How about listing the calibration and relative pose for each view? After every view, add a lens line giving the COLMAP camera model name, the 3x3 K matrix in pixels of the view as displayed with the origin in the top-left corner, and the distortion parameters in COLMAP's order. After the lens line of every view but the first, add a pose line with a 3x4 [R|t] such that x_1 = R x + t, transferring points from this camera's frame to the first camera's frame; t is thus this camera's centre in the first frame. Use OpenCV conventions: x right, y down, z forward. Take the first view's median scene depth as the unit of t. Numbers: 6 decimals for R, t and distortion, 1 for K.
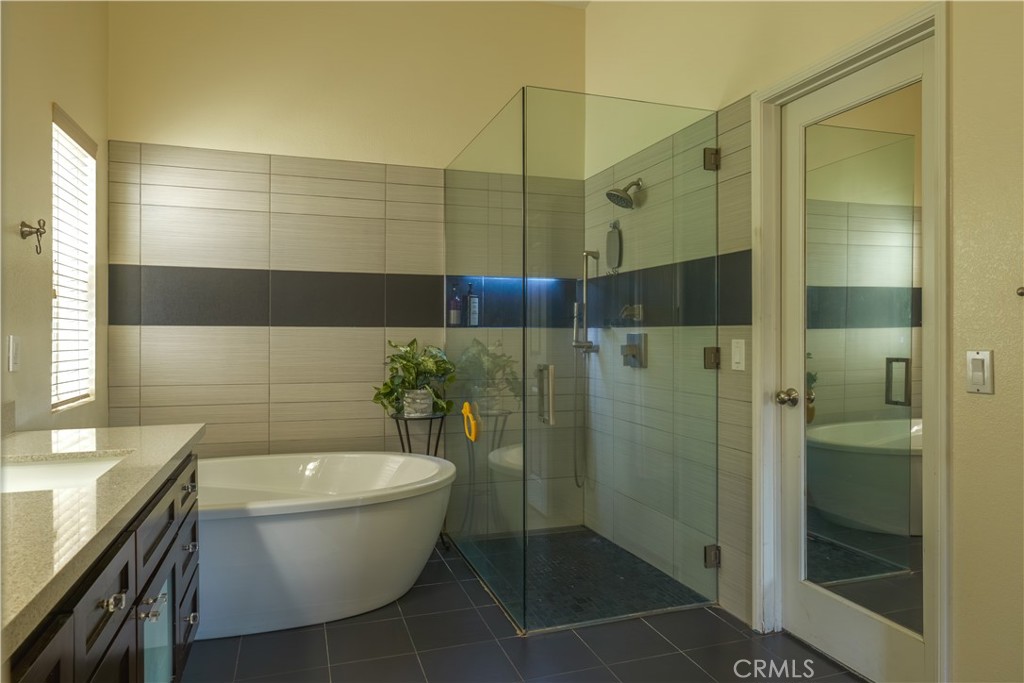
lens RADIAL K [[657.4, 0, 513.7], [0, 657.4, 331.2], [0, 0, 1]] dist [-0.007207, -0.000955]
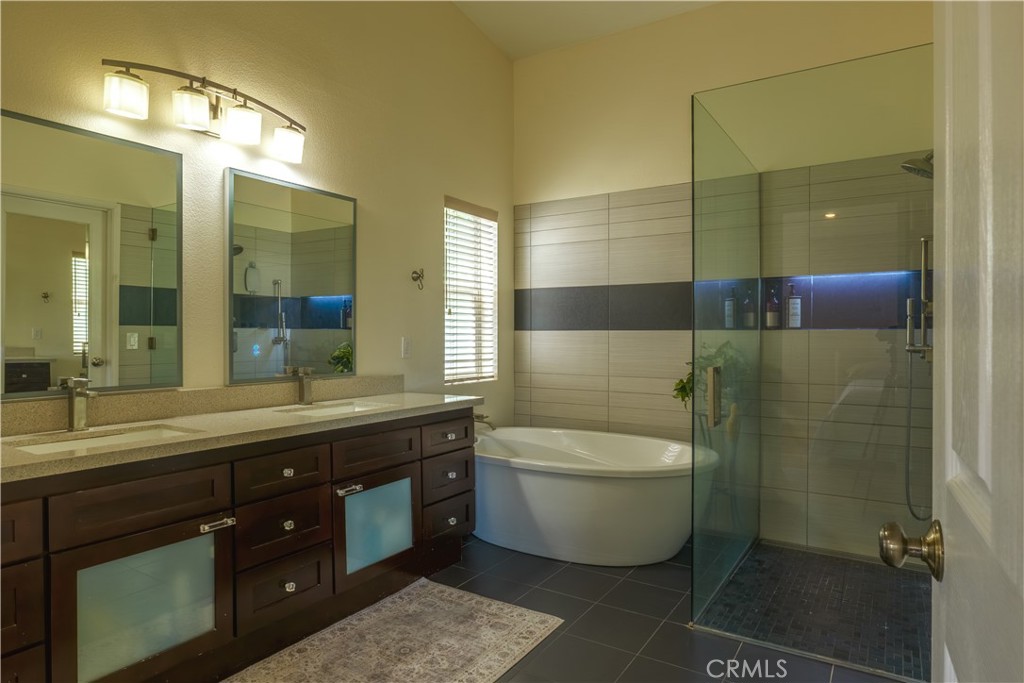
lens RADIAL K [[597.5, 0, 512.0], [0, 597.5, 341.5], [0, 0, 1]] dist [-0.021839, 0.001385]
pose [[0.619902, 0.005864, -0.784657, 0.432571], [0.004734, 0.999926, 0.011213, 0.000246], [0.784665, -0.010666, 0.619828, 0.153098]]
